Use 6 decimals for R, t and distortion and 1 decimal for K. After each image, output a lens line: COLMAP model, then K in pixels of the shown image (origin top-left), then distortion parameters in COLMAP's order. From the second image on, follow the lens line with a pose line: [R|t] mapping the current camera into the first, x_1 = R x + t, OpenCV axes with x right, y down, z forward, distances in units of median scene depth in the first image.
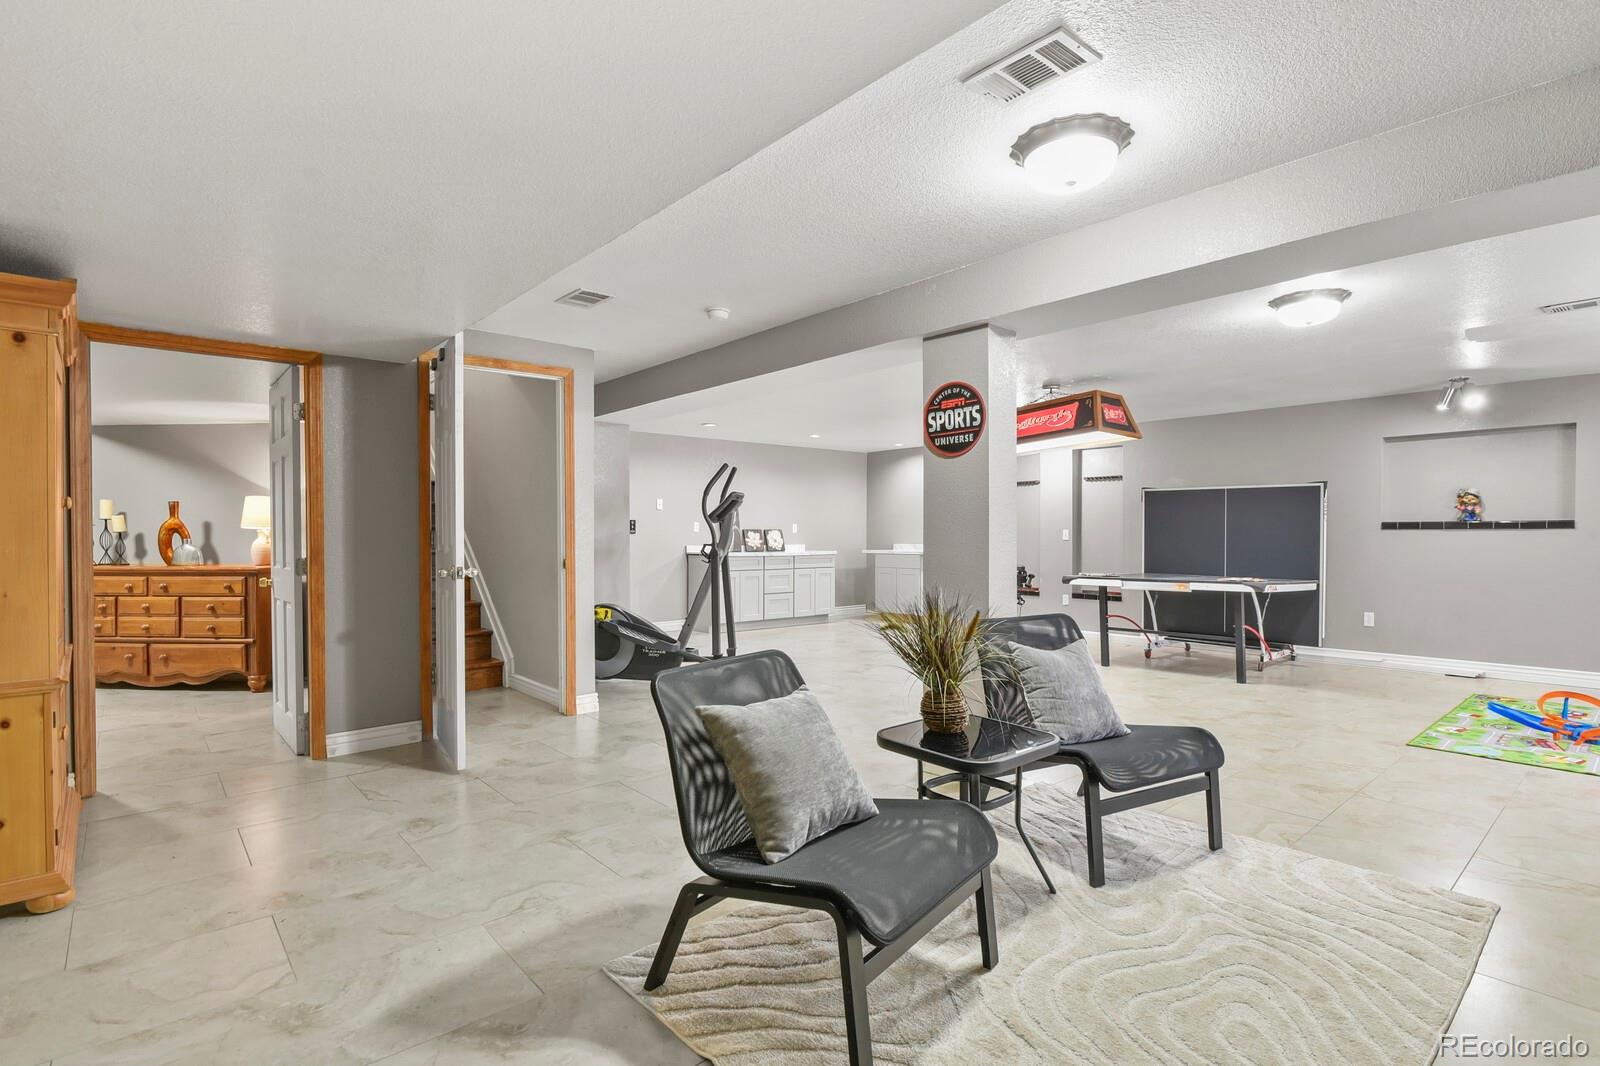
lens RADIAL K [[774.3, 0, 806.7], [0, 774.3, 537.4], [0, 0, 1]] dist [-0.004395, -0.000706]
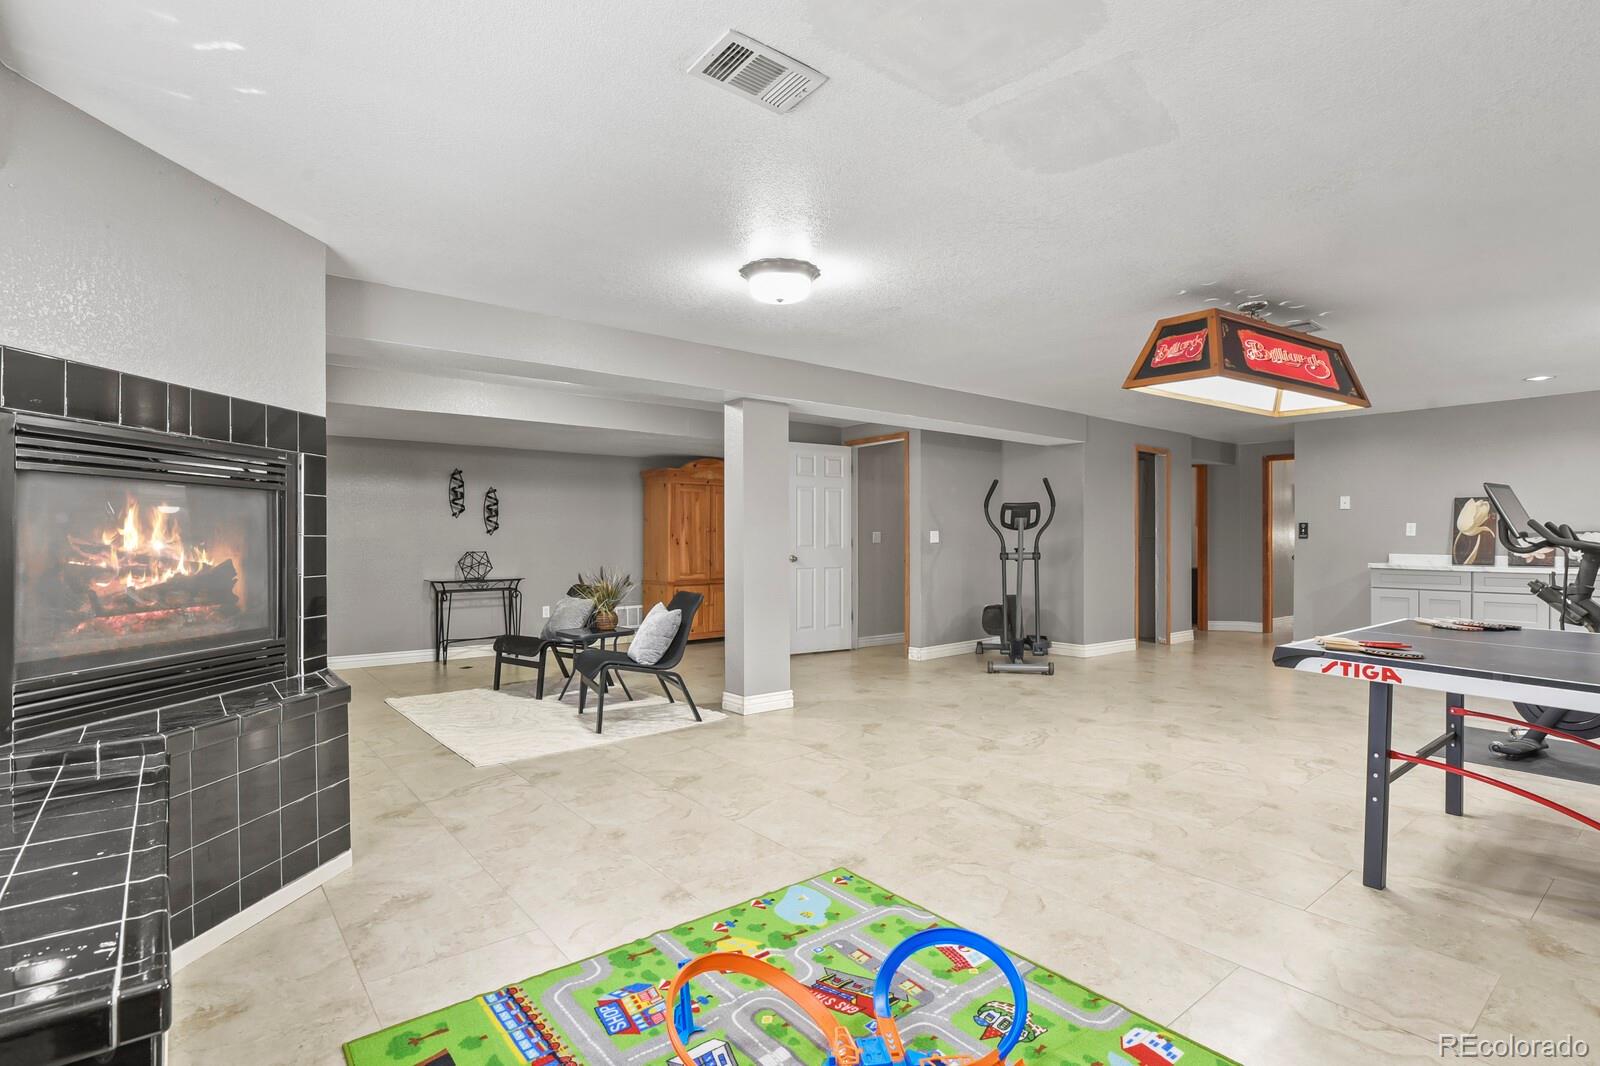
lens RADIAL K [[774.3, 0, 813.6], [0, 774.3, 544.1], [0, 0, 1]] dist [-0.004395, -0.000706]
pose [[-0.040111, 0.005460, -0.999180, 1.717080], [-0.004763, 0.999973, 0.005656, -0.004589], [0.999184, 0.004986, -0.040084, 1.091132]]
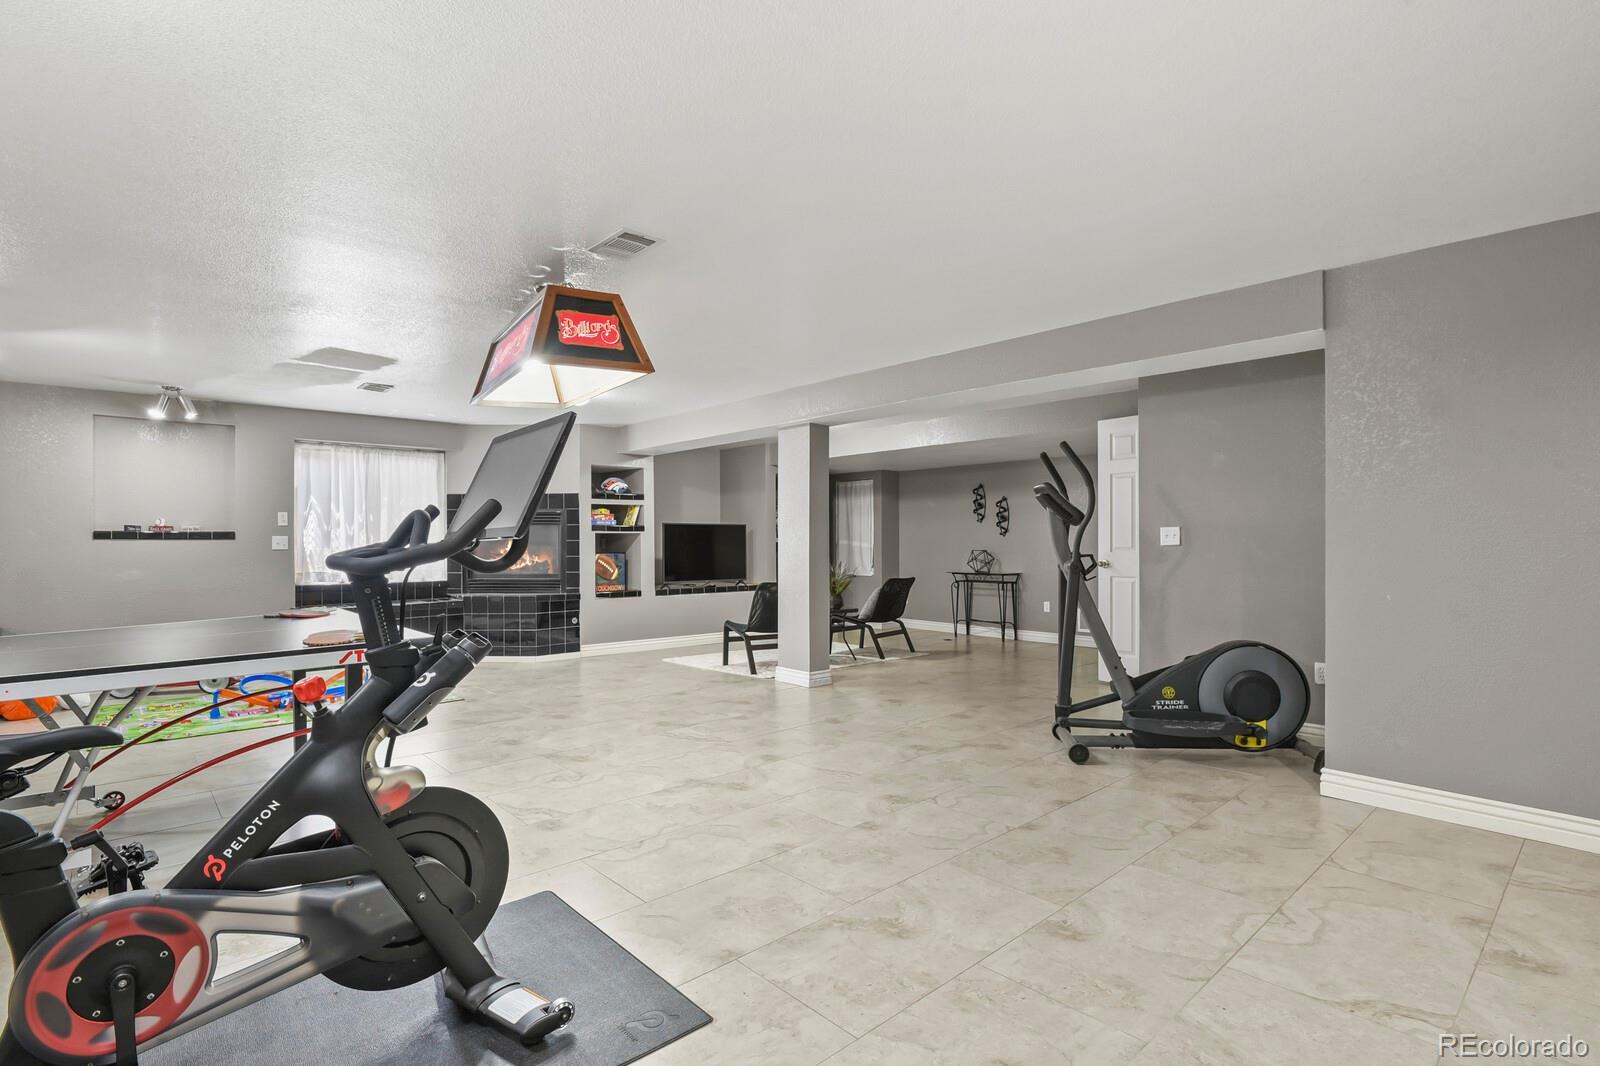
lens RADIAL K [[774.3, 0, 797.7], [0, 774.3, 540.9], [0, 0, 1]] dist [-0.004395, -0.000706]
pose [[-0.999991, 0.003643, -0.002340, 0.229715], [0.003631, 0.999980, 0.005201, -0.015359], [0.002359, 0.005193, -0.999984, 2.736958]]
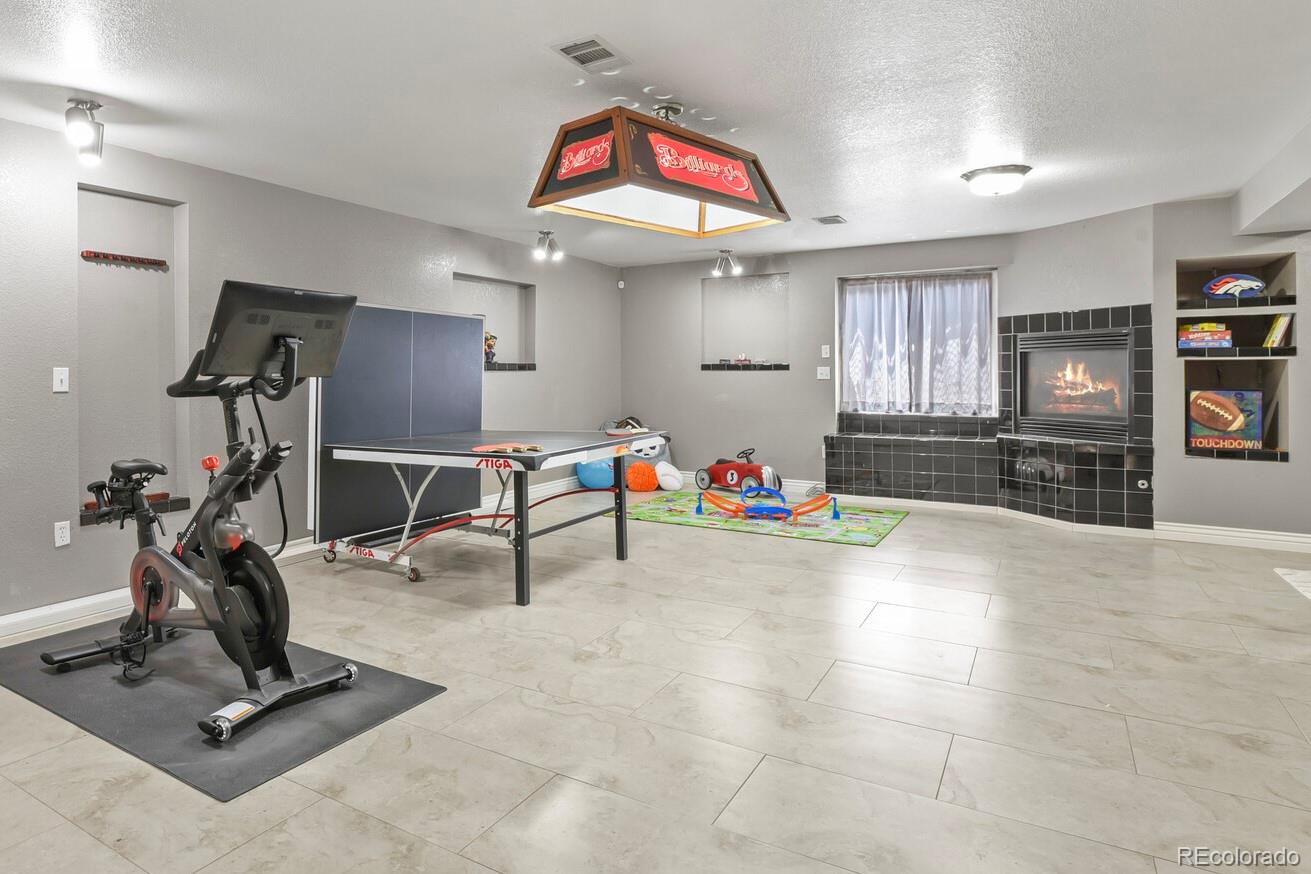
lens RADIAL K [[776.7, 0, 521.5], [0, 776.7, 368.9], [0, 0, 1]] dist [-0.007921, -0.001527]
pose [[-0.232889, 0.004852, 0.972491, -0.340599], [0.007768, 0.999965, -0.003129, -0.016472], [-0.972472, 0.006826, -0.232919, 2.132216]]
